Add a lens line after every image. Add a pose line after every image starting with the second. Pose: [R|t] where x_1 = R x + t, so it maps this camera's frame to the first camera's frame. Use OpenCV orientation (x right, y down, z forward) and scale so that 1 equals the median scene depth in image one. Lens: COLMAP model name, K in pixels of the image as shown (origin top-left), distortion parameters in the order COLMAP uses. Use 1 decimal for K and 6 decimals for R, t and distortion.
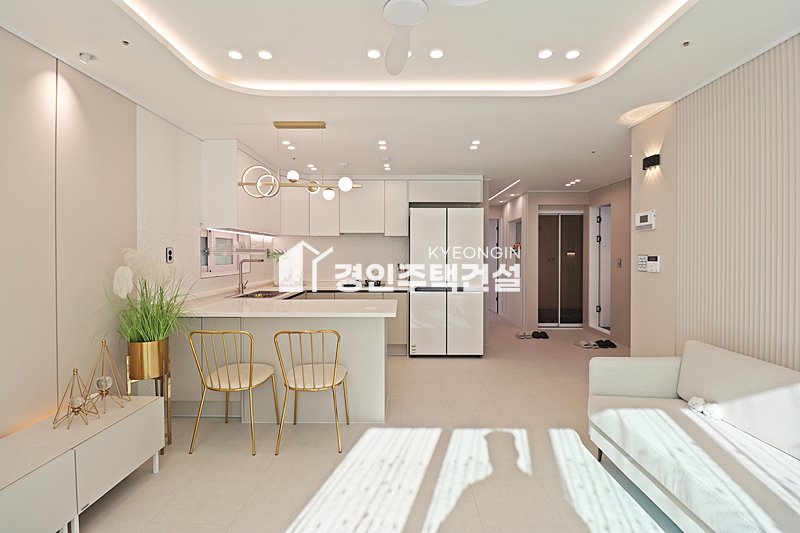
lens RADIAL K [[367.2, 0, 401.2], [0, 367.2, 259.0], [0, 0, 1]] dist [0.002417, -0.015980]
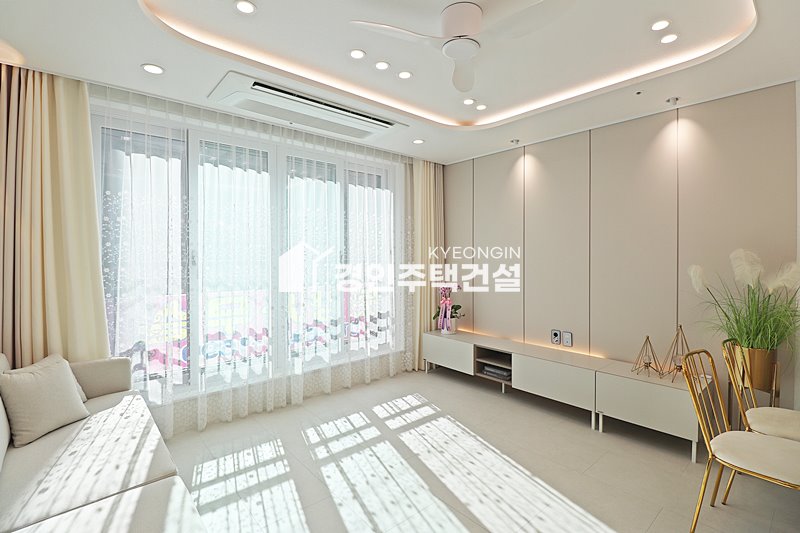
lens RADIAL K [[372.1, 0, 398.5], [0, 372.1, 259.6], [0, 0, 1]] dist [0.001847, -0.017157]
pose [[-0.751689, 0.006779, -0.659483, 0.387012], [-0.006259, 0.999829, 0.017413, -0.006359], [0.659489, 0.017217, -0.751517, 0.715615]]
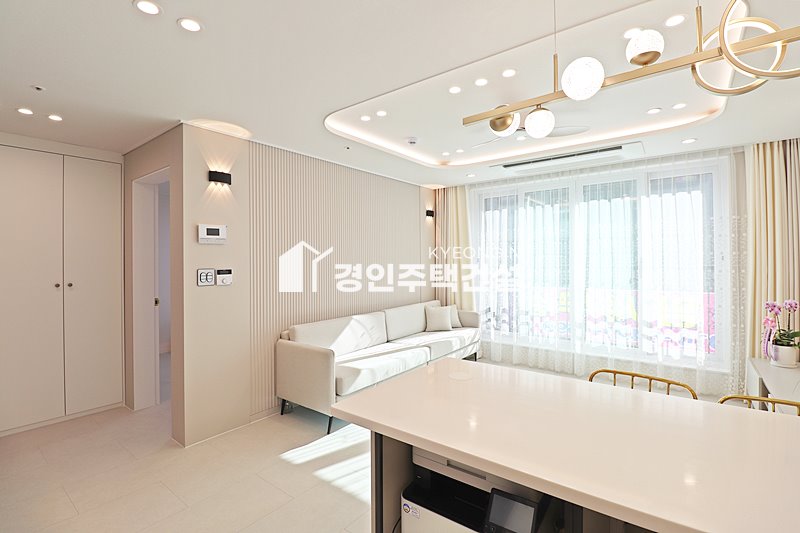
lens RADIAL K [[371.2, 0, 402.9], [0, 371.2, 257.3], [0, 0, 1]] dist [-0.000635, -0.017261]
pose [[-0.800914, 0.008908, 0.598713, -0.255087], [0.014902, 0.999876, 0.005059, -0.030047], [-0.598594, 0.012974, -0.800948, 1.140560]]
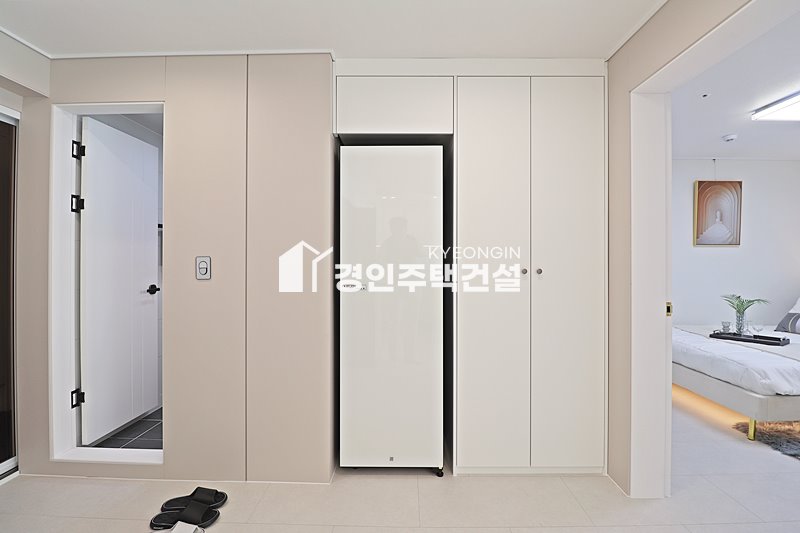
lens RADIAL K [[367.2, 0, 401.2], [0, 367.2, 259.0], [0, 0, 1]] dist [0.002417, -0.015980]
pose [[0.007298, 0.002879, 0.999969, 0.306026], [0.011077, 0.999934, -0.002959, 0.006930], [-0.999912, 0.011098, 0.007265, 1.128907]]
